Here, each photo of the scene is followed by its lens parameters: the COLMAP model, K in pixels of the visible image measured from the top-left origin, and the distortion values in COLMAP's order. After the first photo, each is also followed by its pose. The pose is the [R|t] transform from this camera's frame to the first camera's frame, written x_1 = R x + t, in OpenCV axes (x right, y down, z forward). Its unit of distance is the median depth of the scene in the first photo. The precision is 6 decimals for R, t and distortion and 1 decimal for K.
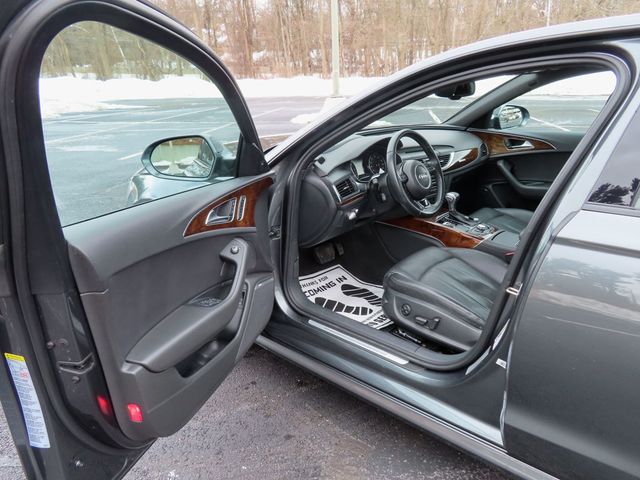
lens RADIAL K [[457.2, 0, 321.3], [0, 457.2, 238.8], [0, 0, 1]] dist [-0.012054, 0.010661]
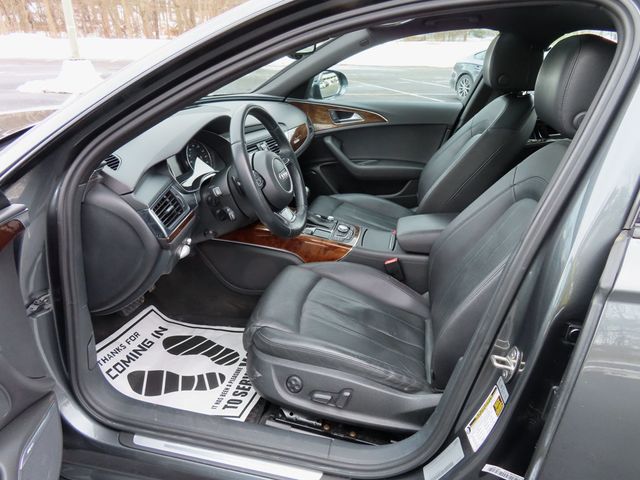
lens RADIAL K [[457.2, 0, 319.6], [0, 457.2, 240.7], [0, 0, 1]] dist [-0.012054, 0.010661]
pose [[0.877776, -0.151783, 0.454391, -0.040663], [0.120148, 0.987917, 0.097902, -0.089257], [-0.463760, -0.031342, 0.885406, 0.341510]]
